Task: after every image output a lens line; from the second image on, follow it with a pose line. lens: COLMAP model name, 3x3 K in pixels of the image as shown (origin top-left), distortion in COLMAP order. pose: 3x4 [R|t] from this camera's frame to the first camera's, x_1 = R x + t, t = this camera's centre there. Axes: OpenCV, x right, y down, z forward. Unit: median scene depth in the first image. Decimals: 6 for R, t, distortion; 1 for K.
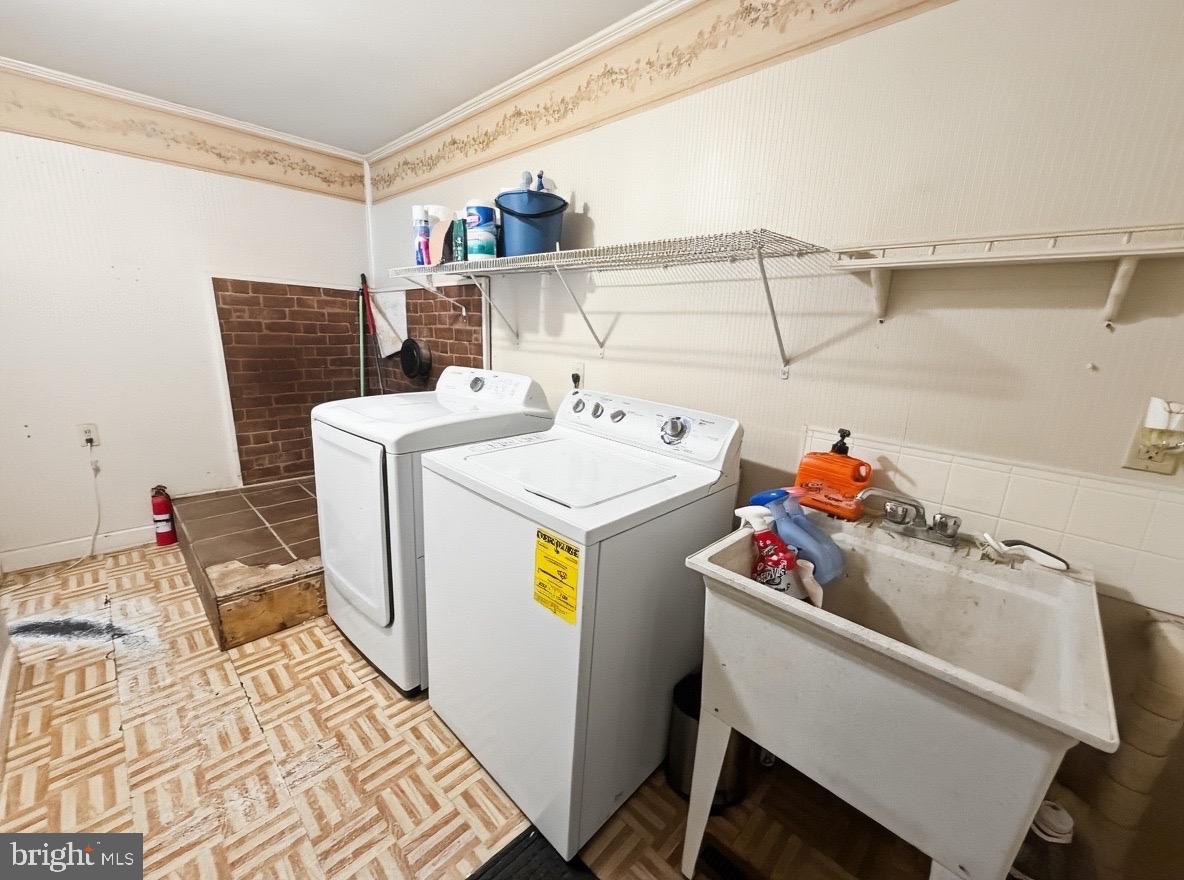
lens RADIAL K [[475.9, 0, 584.9], [0, 475.9, 443.3], [0, 0, 1]] dist [0.000722, -0.000468]
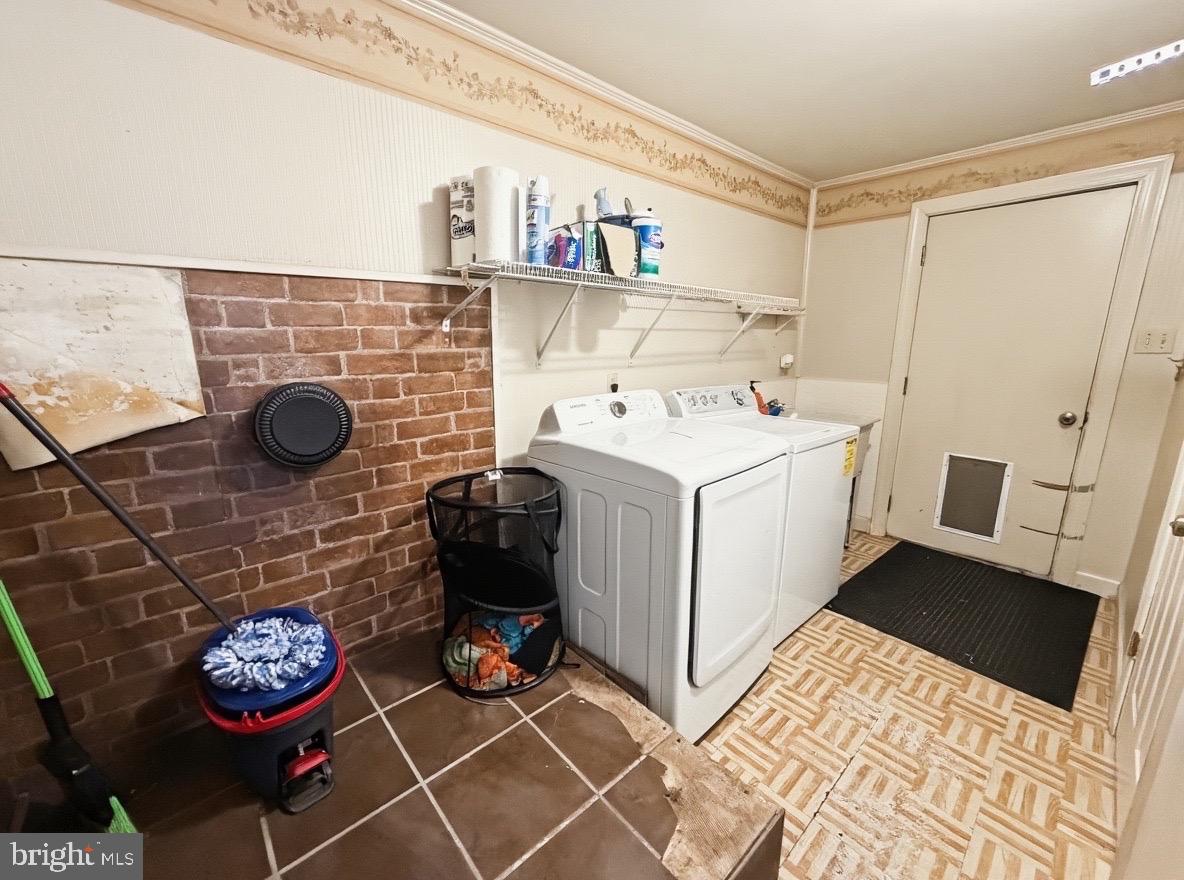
lens RADIAL K [[475.9, 0, 588.4], [0, 475.9, 439.6], [0, 0, 1]] dist [0.000722, -0.000468]
pose [[0.067699, -0.255281, 0.964494, -1.194804], [0.226833, 0.945334, 0.234288, -0.315194], [-0.971578, 0.202918, 0.121905, 1.011132]]
